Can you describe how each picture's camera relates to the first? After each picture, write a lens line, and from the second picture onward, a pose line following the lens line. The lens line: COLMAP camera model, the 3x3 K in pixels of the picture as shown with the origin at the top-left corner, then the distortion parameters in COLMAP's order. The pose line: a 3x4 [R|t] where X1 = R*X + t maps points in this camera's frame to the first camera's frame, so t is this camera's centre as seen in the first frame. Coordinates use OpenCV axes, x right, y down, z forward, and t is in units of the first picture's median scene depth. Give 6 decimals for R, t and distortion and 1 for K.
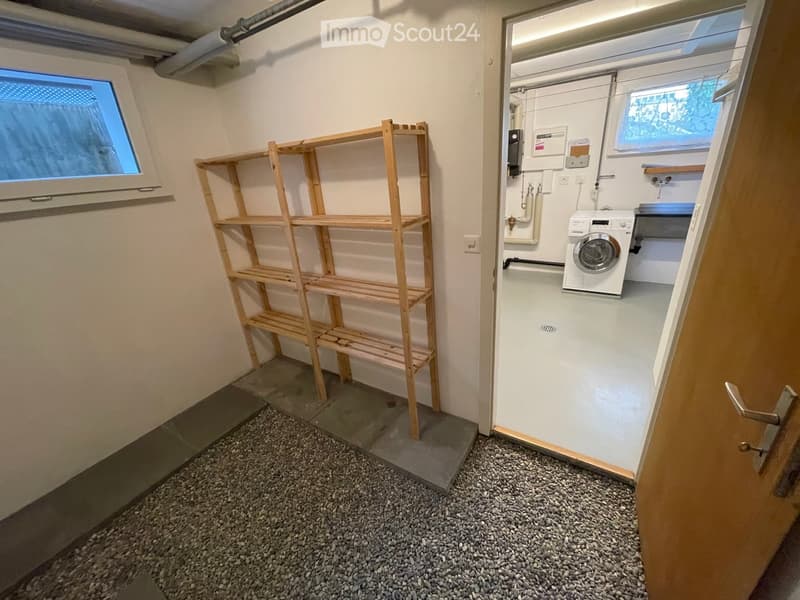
lens RADIAL K [[324.5, 0, 401.6], [0, 324.5, 294.6], [0, 0, 1]] dist [-0.000839, 0.000001]
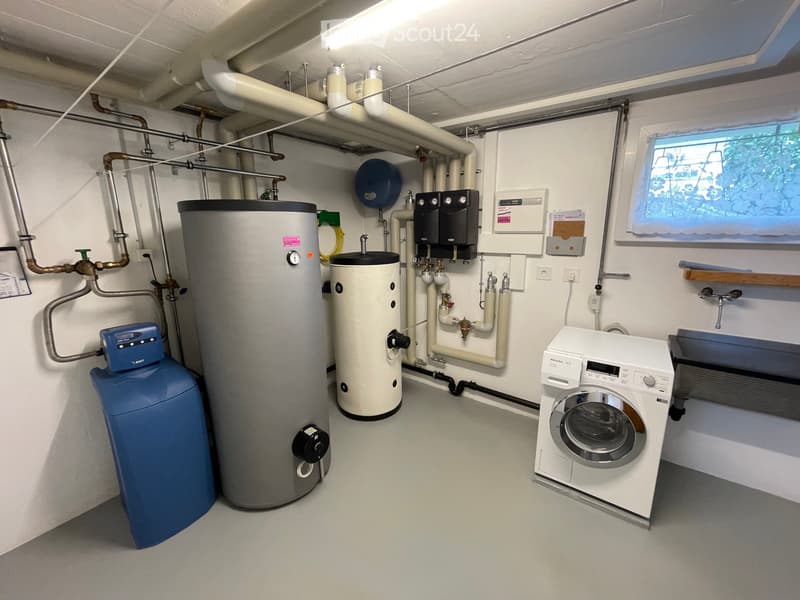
lens RADIAL K [[324.5, 0, 401.6], [0, 324.5, 294.6], [0, 0, 1]] dist [-0.000839, 0.000001]
pose [[0.995445, 0.081863, -0.048855, 0.281398], [-0.088962, 0.981868, -0.167392, -0.197047], [0.034266, 0.170976, 0.984679, 0.420640]]
